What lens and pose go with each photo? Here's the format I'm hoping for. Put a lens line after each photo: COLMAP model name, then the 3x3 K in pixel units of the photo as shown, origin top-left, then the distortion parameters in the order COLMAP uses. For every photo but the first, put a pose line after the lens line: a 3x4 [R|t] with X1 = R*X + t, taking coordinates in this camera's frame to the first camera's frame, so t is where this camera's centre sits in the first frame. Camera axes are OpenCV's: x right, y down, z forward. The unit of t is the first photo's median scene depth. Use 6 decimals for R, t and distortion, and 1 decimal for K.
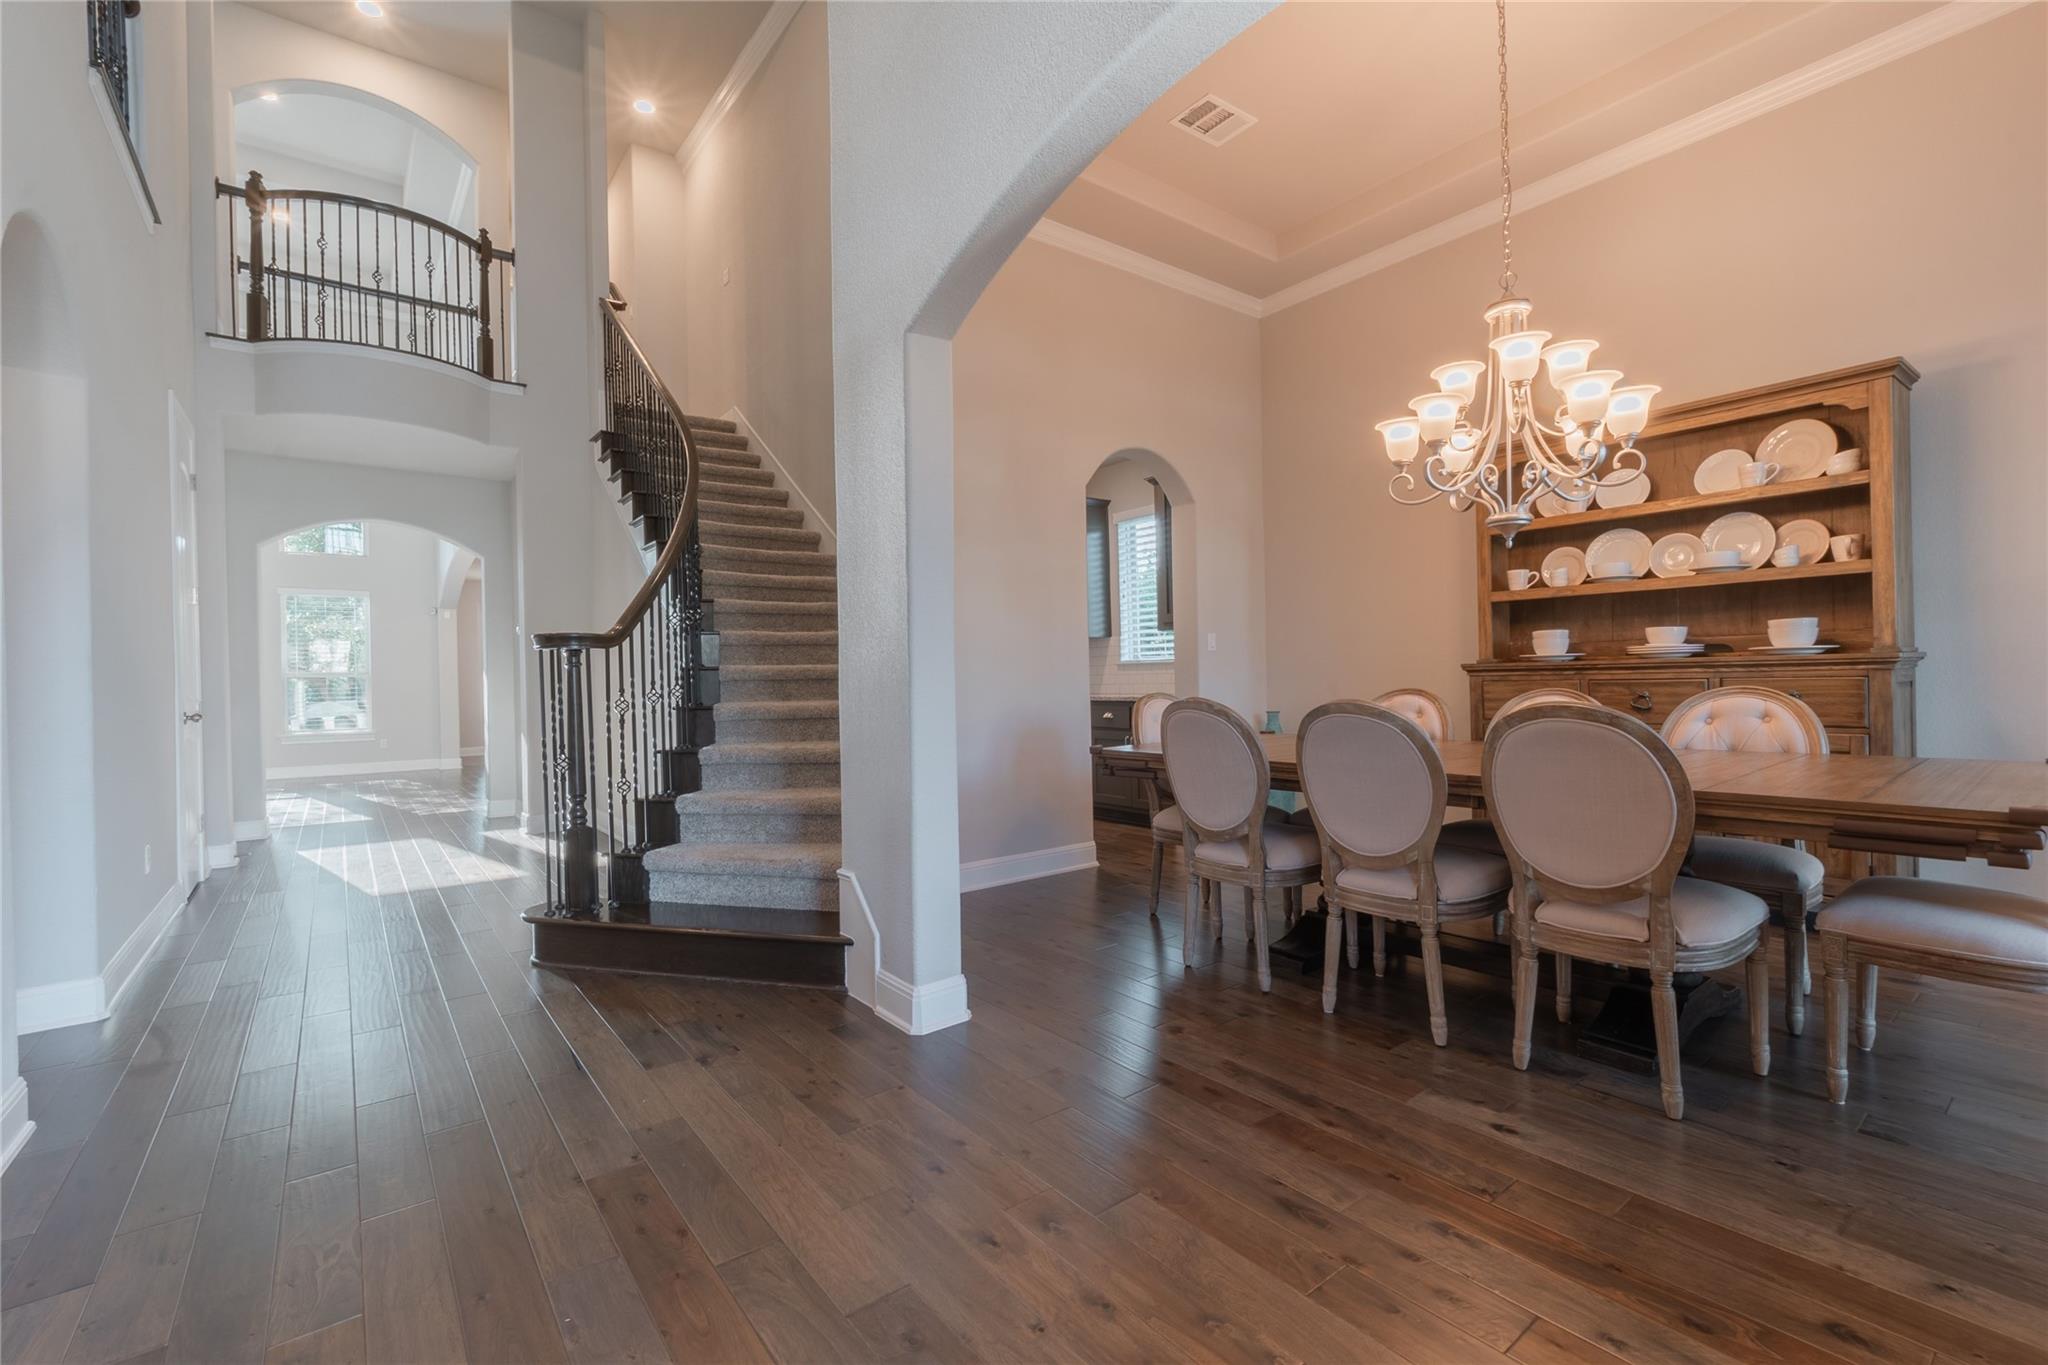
lens RADIAL K [[891.4, 0, 1021.8], [0, 891.4, 681.1], [0, 0, 1]] dist [-0.000503, 0.001318]
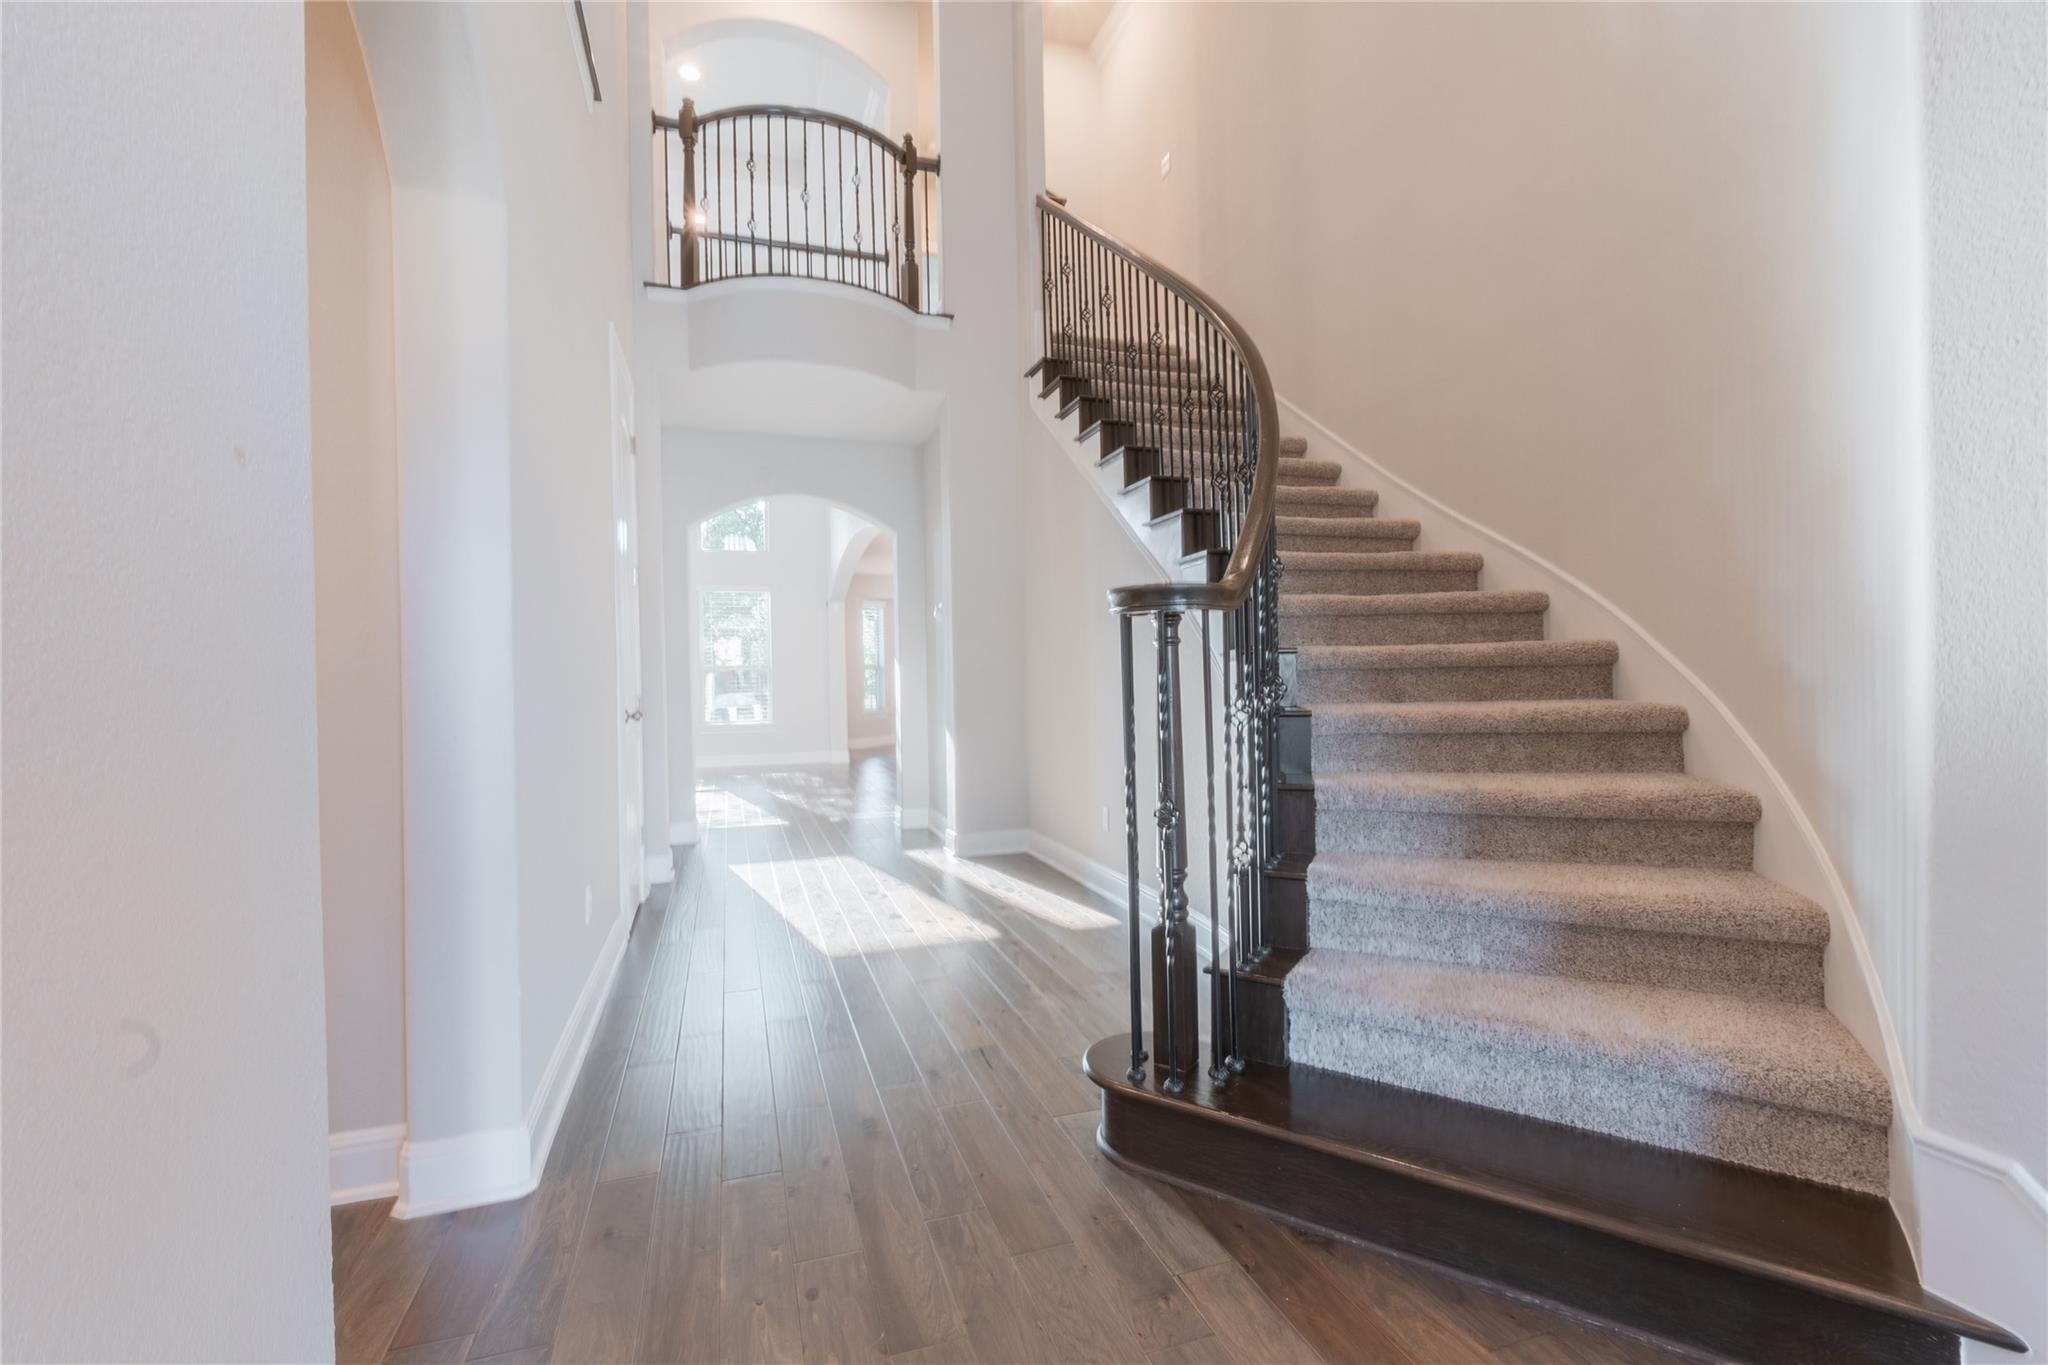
lens RADIAL K [[891.4, 0, 1025.0], [0, 891.4, 677.8], [0, 0, 1]] dist [-0.000503, 0.001318]
pose [[0.945316, -0.000038, -0.326157, -0.242876], [0.001386, 0.999991, 0.003902, 0.001622], [0.326154, -0.004141, 0.945308, 0.258157]]
